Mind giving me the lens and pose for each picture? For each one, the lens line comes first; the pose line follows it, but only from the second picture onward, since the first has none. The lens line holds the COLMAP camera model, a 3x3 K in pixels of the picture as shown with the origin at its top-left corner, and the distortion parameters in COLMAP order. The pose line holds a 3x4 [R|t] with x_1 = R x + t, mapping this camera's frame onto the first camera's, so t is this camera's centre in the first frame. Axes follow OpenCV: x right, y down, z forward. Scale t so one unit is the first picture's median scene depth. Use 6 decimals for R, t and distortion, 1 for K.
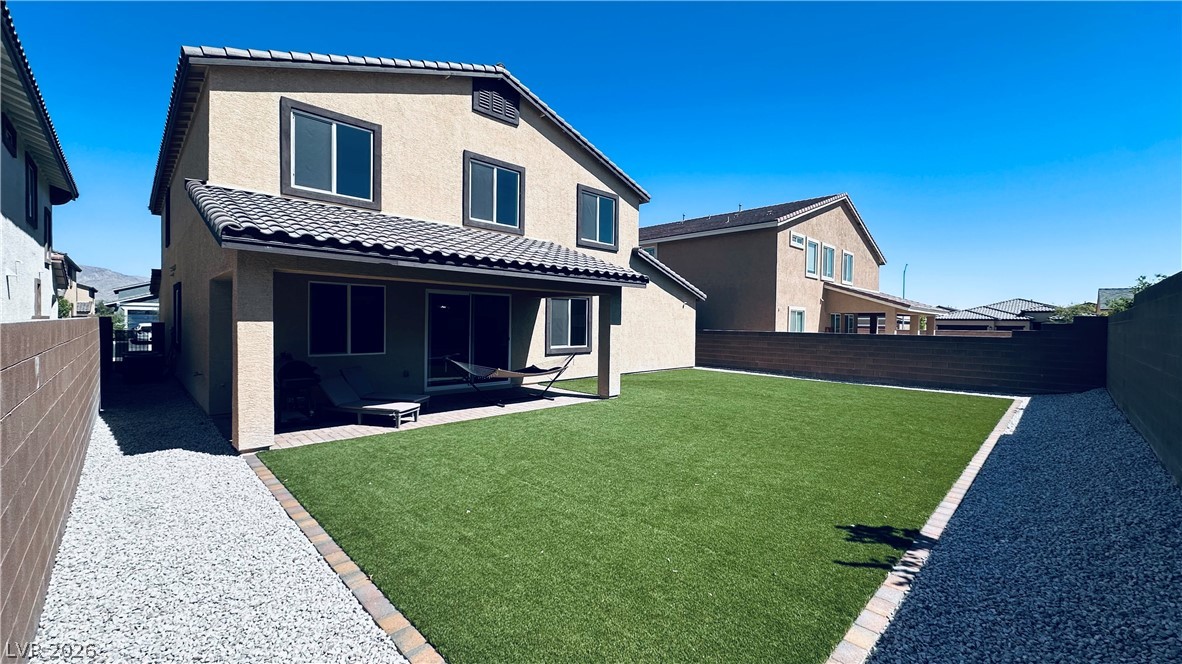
lens RADIAL K [[471.3, 0, 591.0], [0, 471.3, 332.0], [0, 0, 1]] dist [-0.000882, 0.000046]
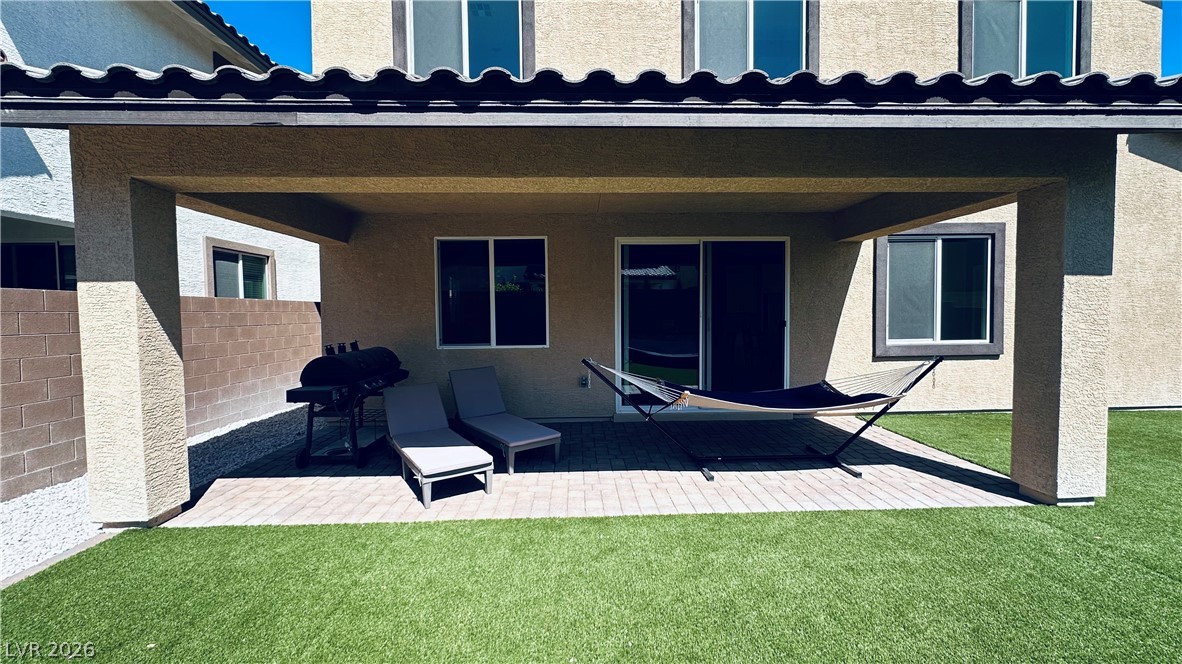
lens RADIAL K [[471.3, 0, 591.0], [0, 471.3, 332.0], [0, 0, 1]] dist [-0.000882, 0.000046]
pose [[0.736951, 0.005661, -0.675922, 0.019178], [0.006116, 0.999868, 0.015043, 0.014568], [0.675918, -0.015220, 0.736819, 0.494314]]
